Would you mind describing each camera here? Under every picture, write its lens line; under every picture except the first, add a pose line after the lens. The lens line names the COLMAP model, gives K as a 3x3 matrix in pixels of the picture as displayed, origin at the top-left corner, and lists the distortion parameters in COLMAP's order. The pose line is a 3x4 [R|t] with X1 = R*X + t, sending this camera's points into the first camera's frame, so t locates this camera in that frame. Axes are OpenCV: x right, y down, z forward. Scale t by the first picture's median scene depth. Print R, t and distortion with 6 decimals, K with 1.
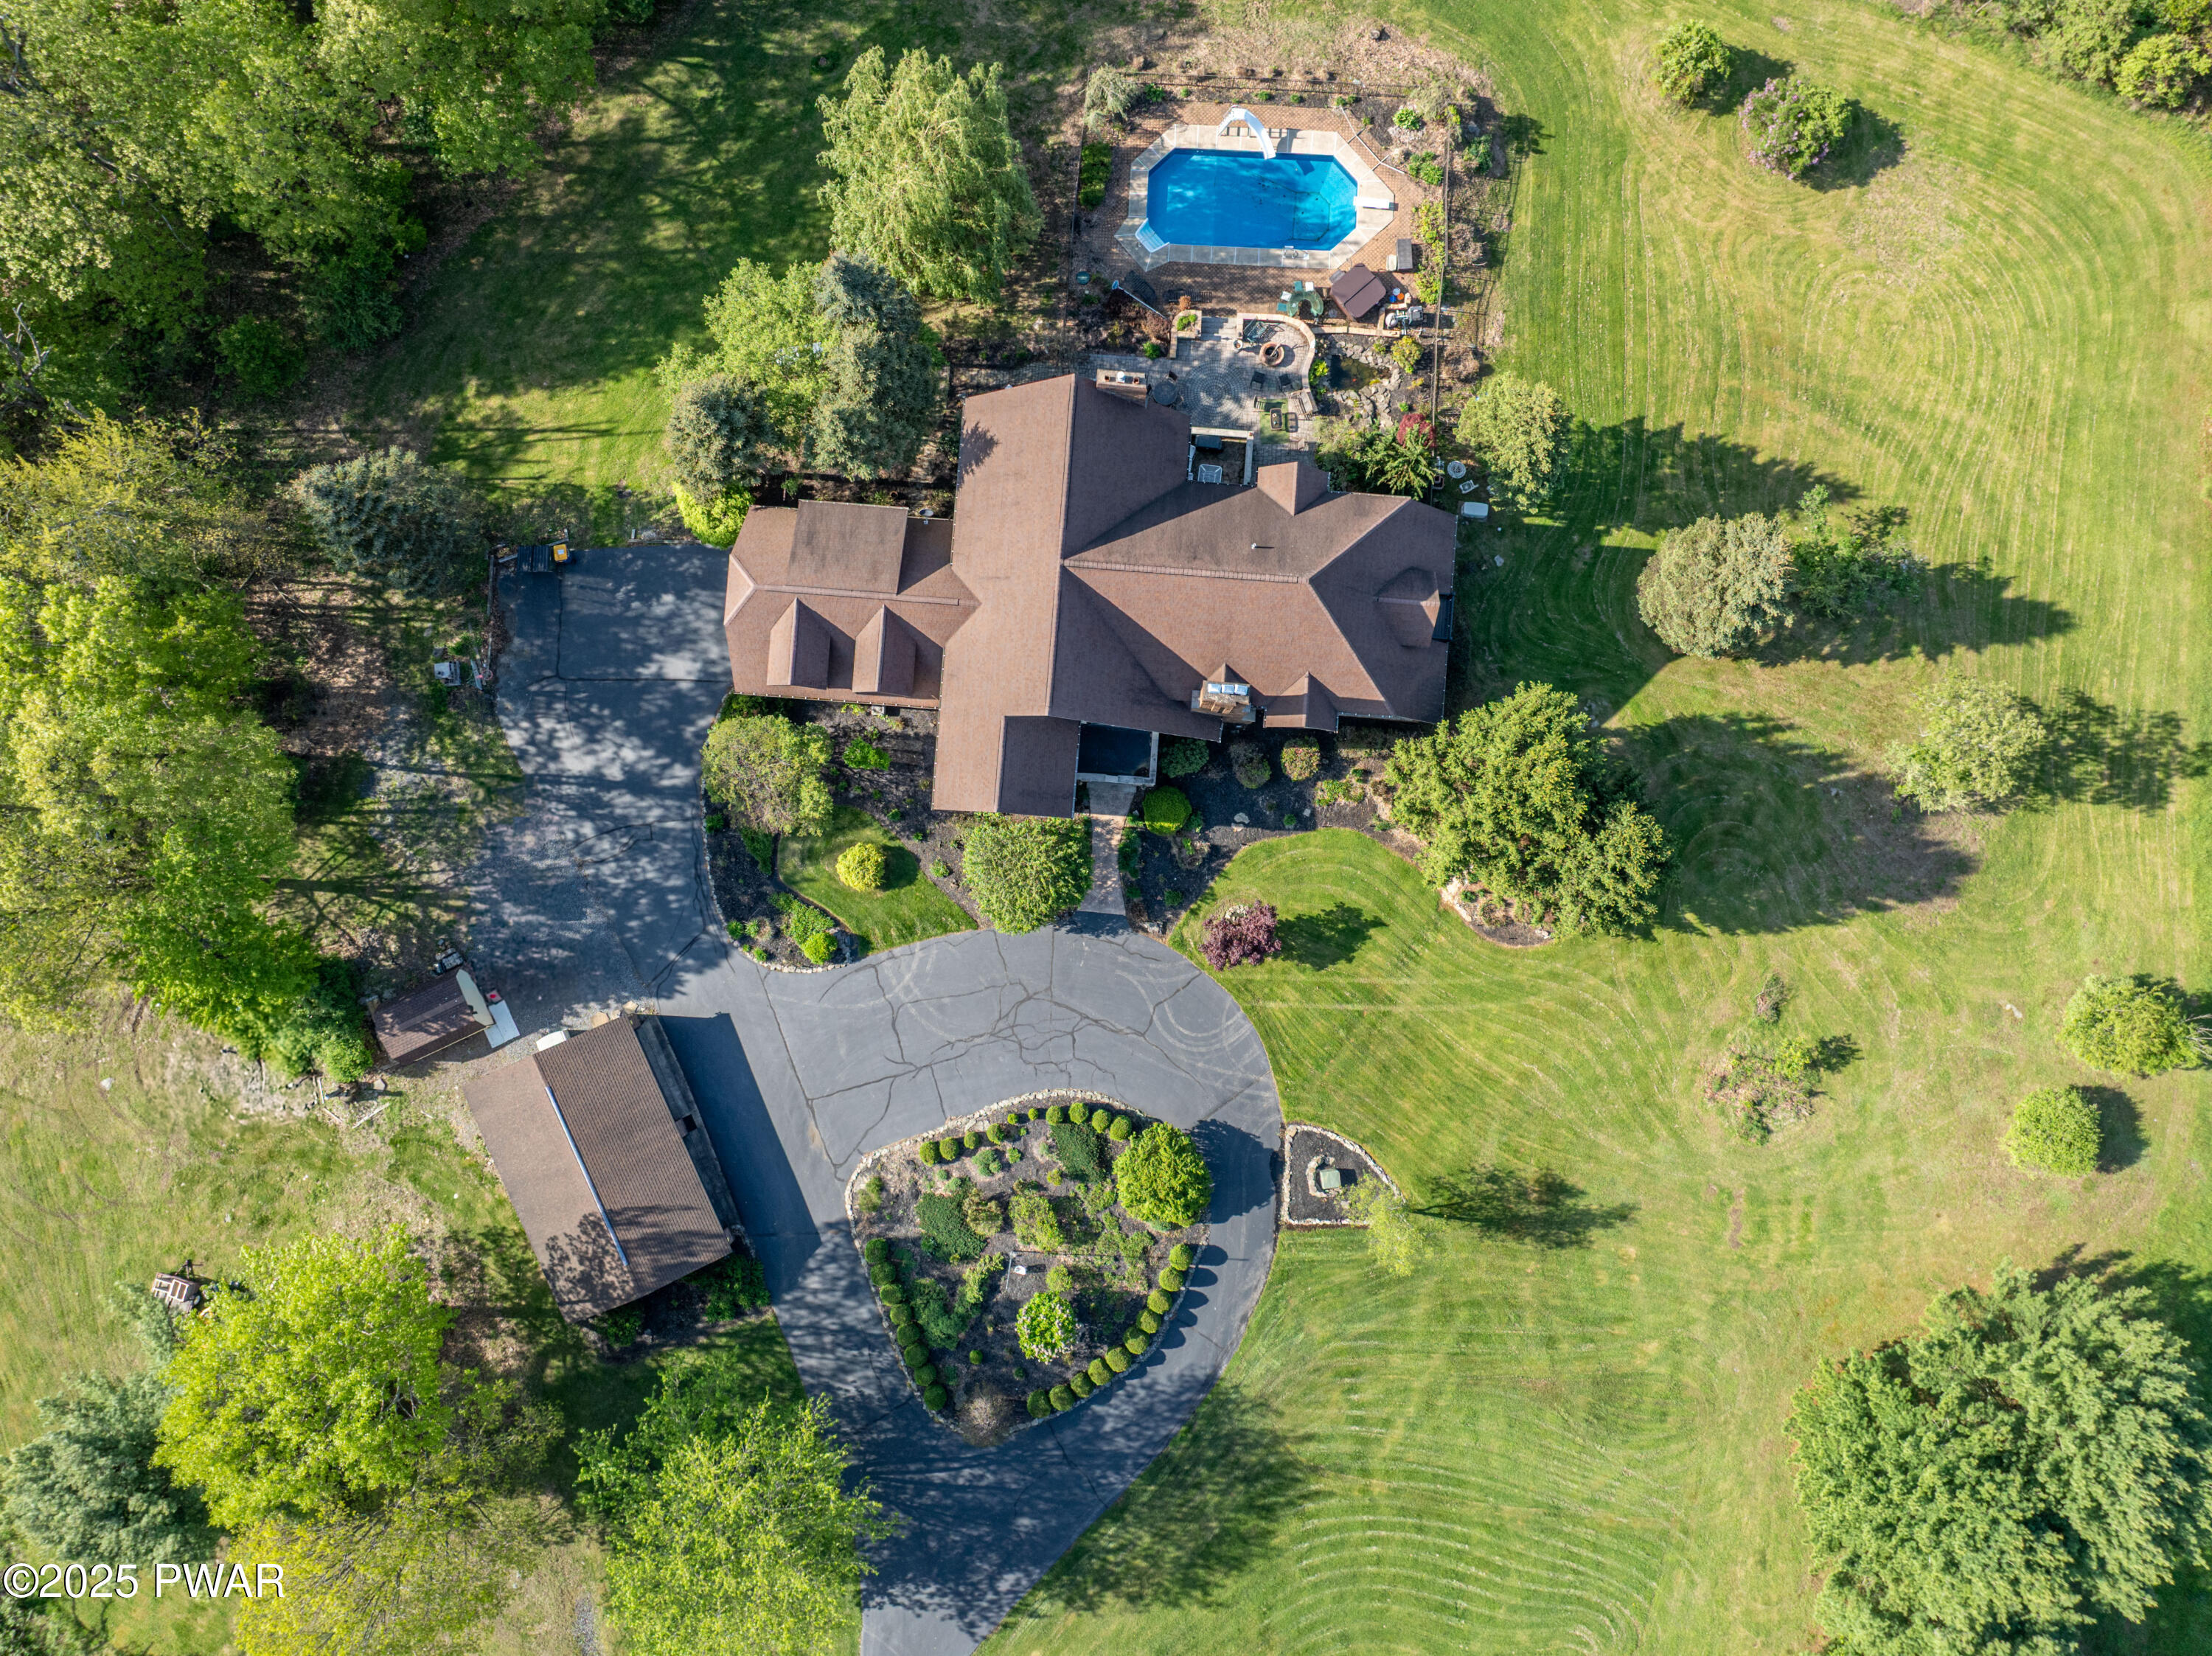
lens RADIAL K [[1559.1, 0, 1113.6], [0, 1559.1, 814.9], [0, 0, 1]] dist [-0.032760, -0.006475]
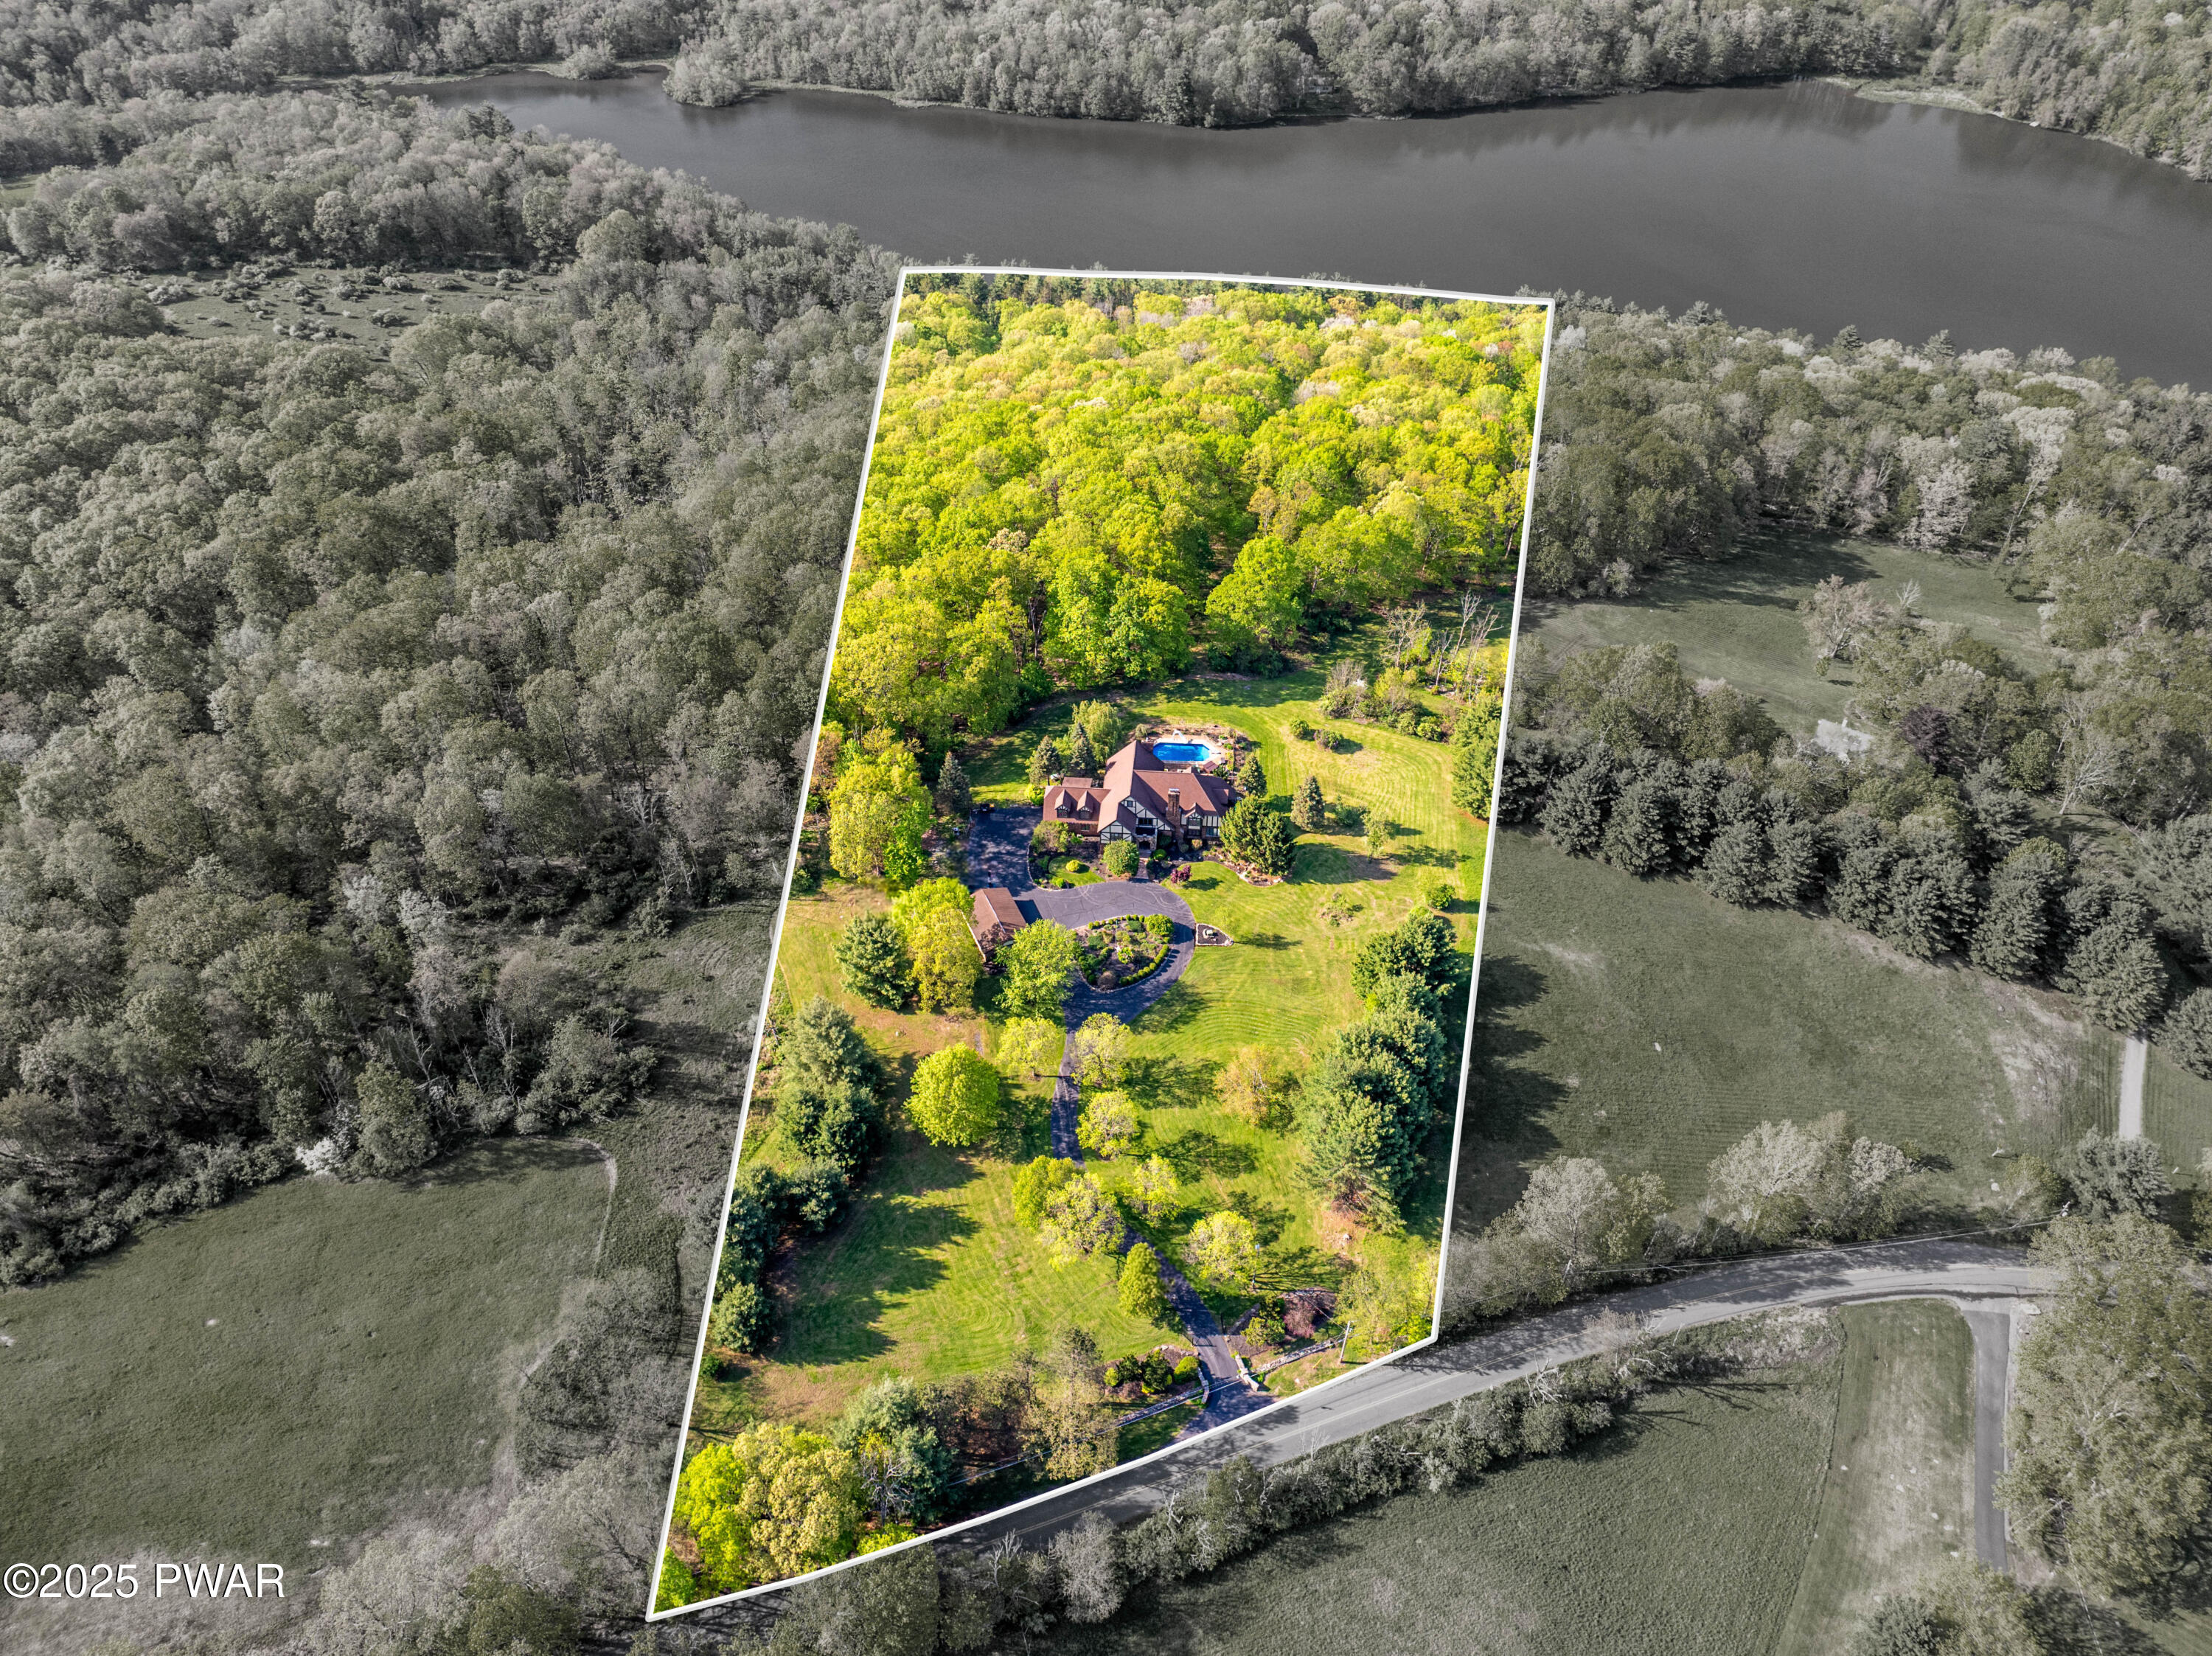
lens RADIAL K [[1565.5, 0, 1109.2], [0, 1565.5, 814.2], [0, 0, 1]] dist [-0.032819, -0.006366]
pose [[0.999951, 0.008813, -0.004521, -0.065267], [-0.009366, 0.692947, -0.720927, 2.456786], [-0.003221, 0.720934, 0.692996, -1.508916]]
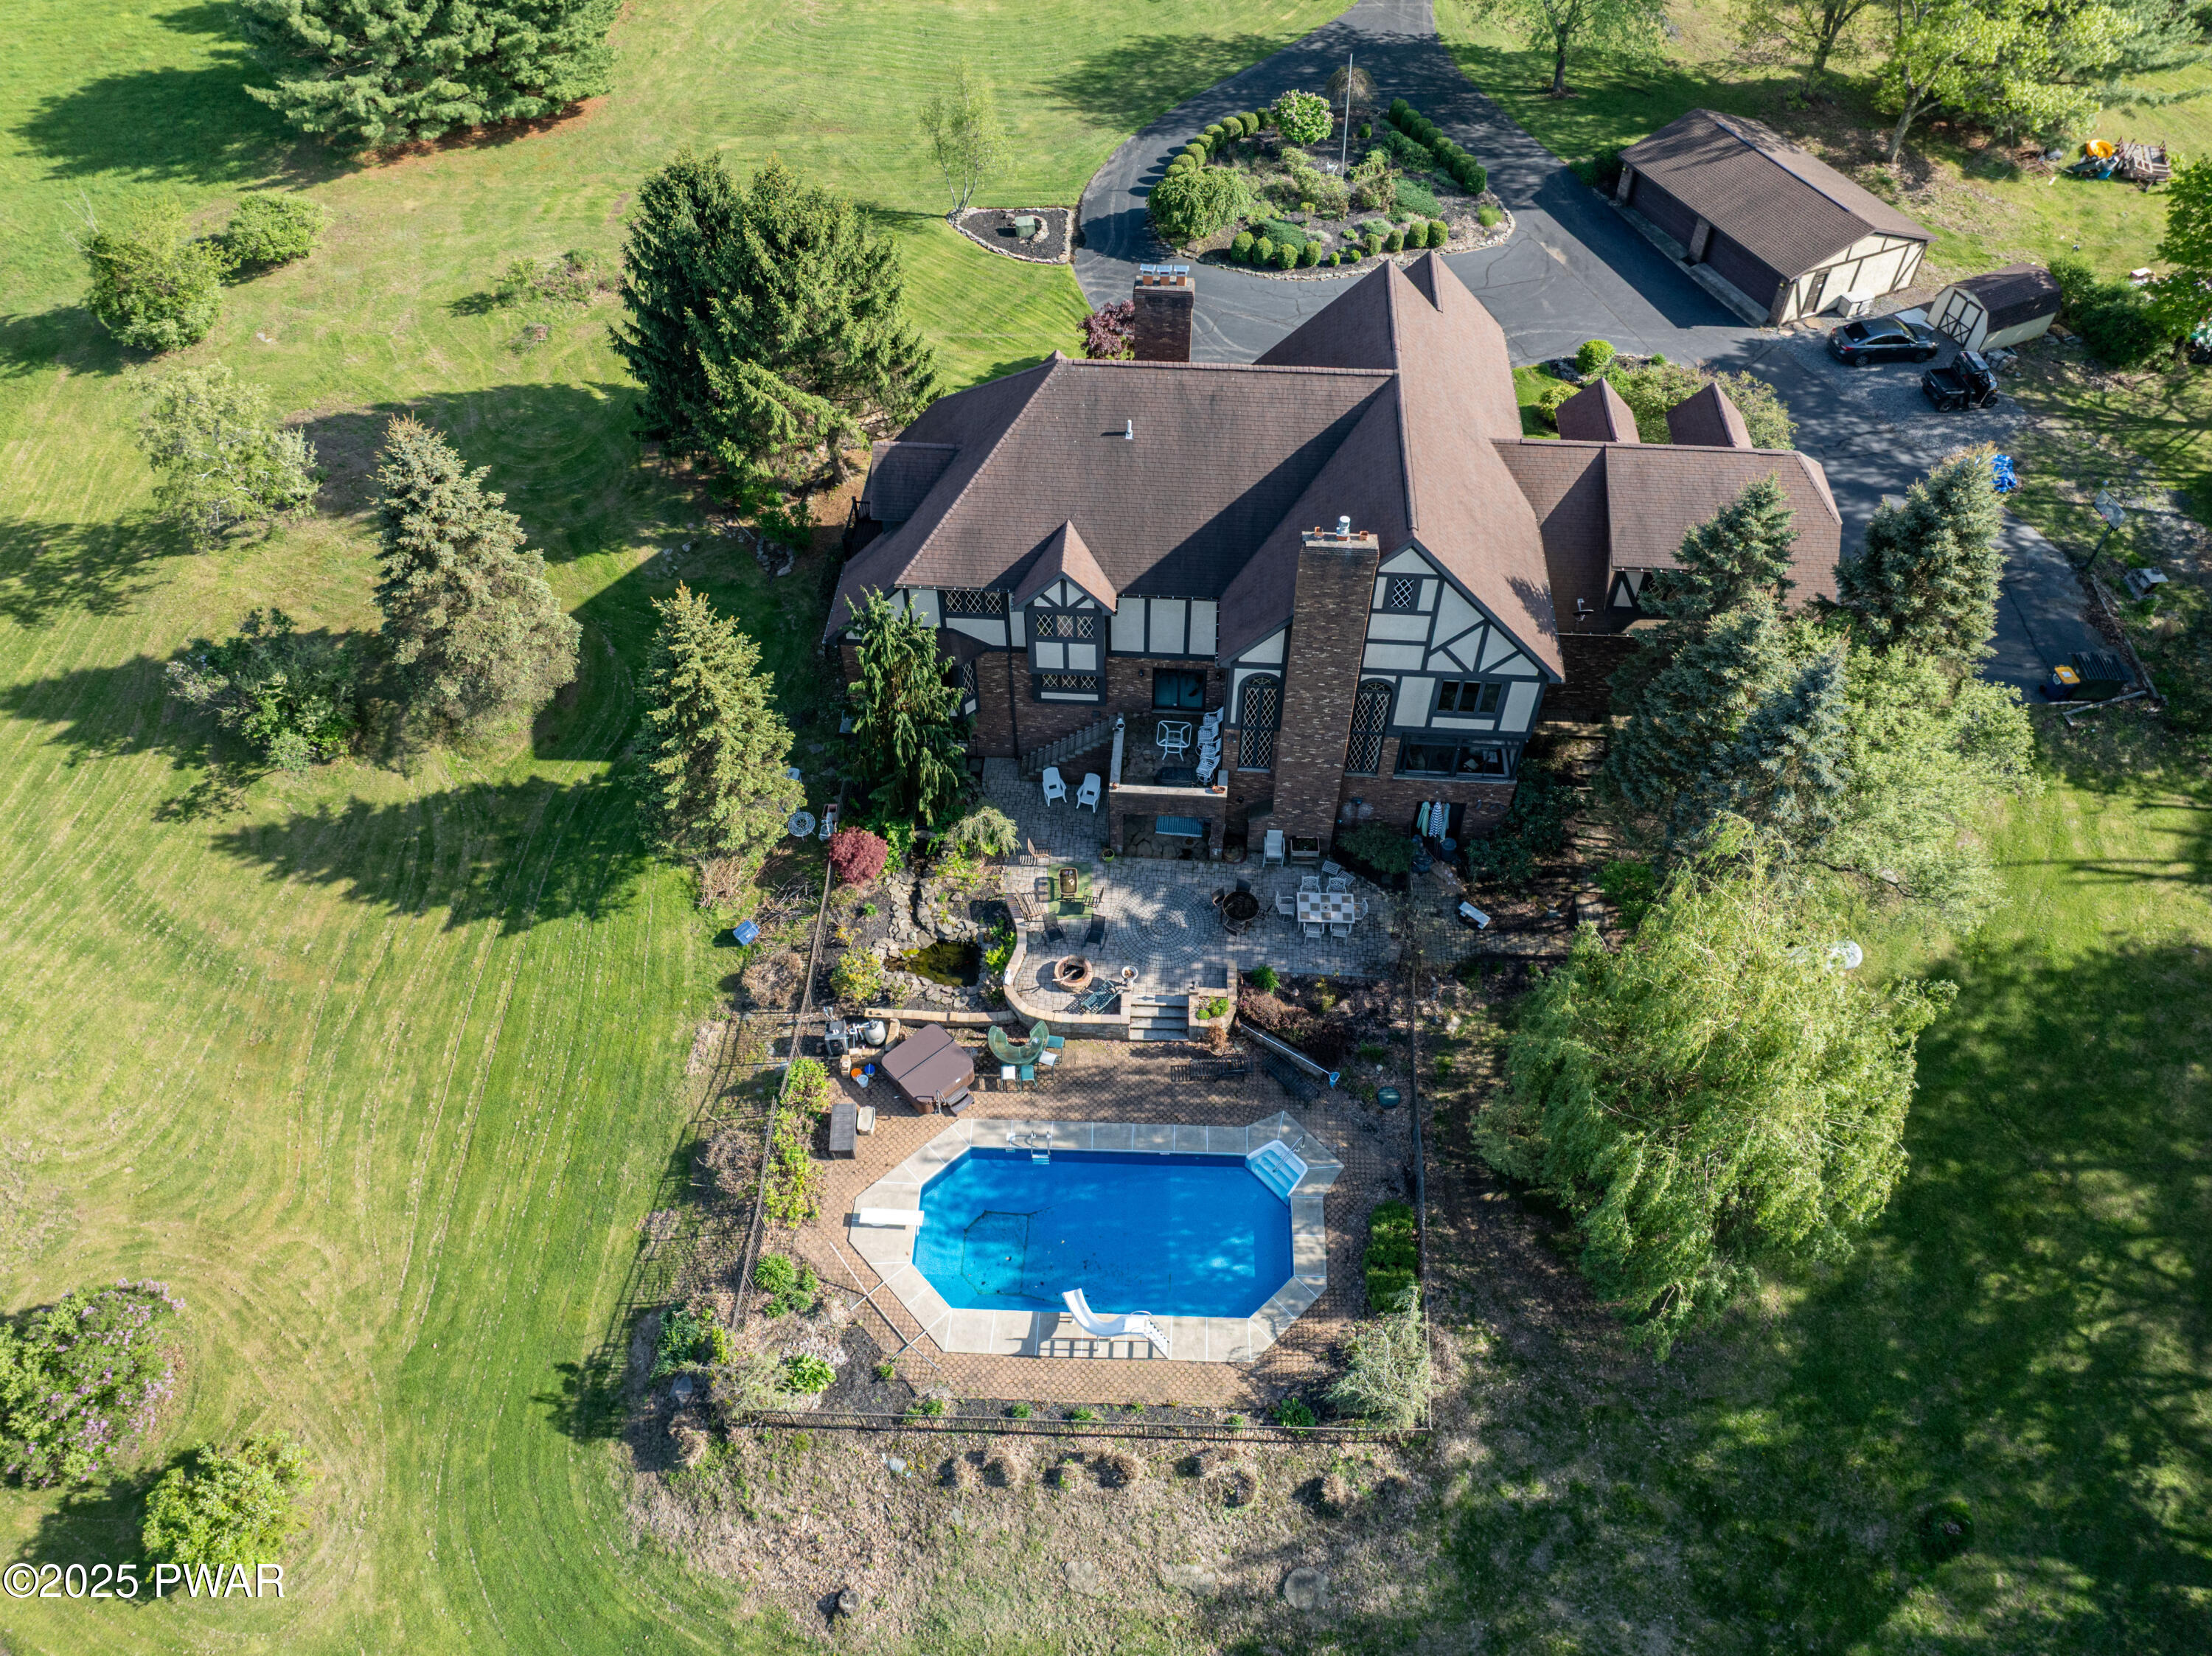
lens RADIAL K [[1559.1, 0, 1113.6], [0, 1559.1, 814.9], [0, 0, 1]] dist [-0.032760, -0.006475]
pose [[-0.999908, 0.013586, -0.000583, 0.087211], [-0.010629, -0.754110, 0.656662, -0.673957], [0.008482, 0.656608, 0.754184, 0.497367]]
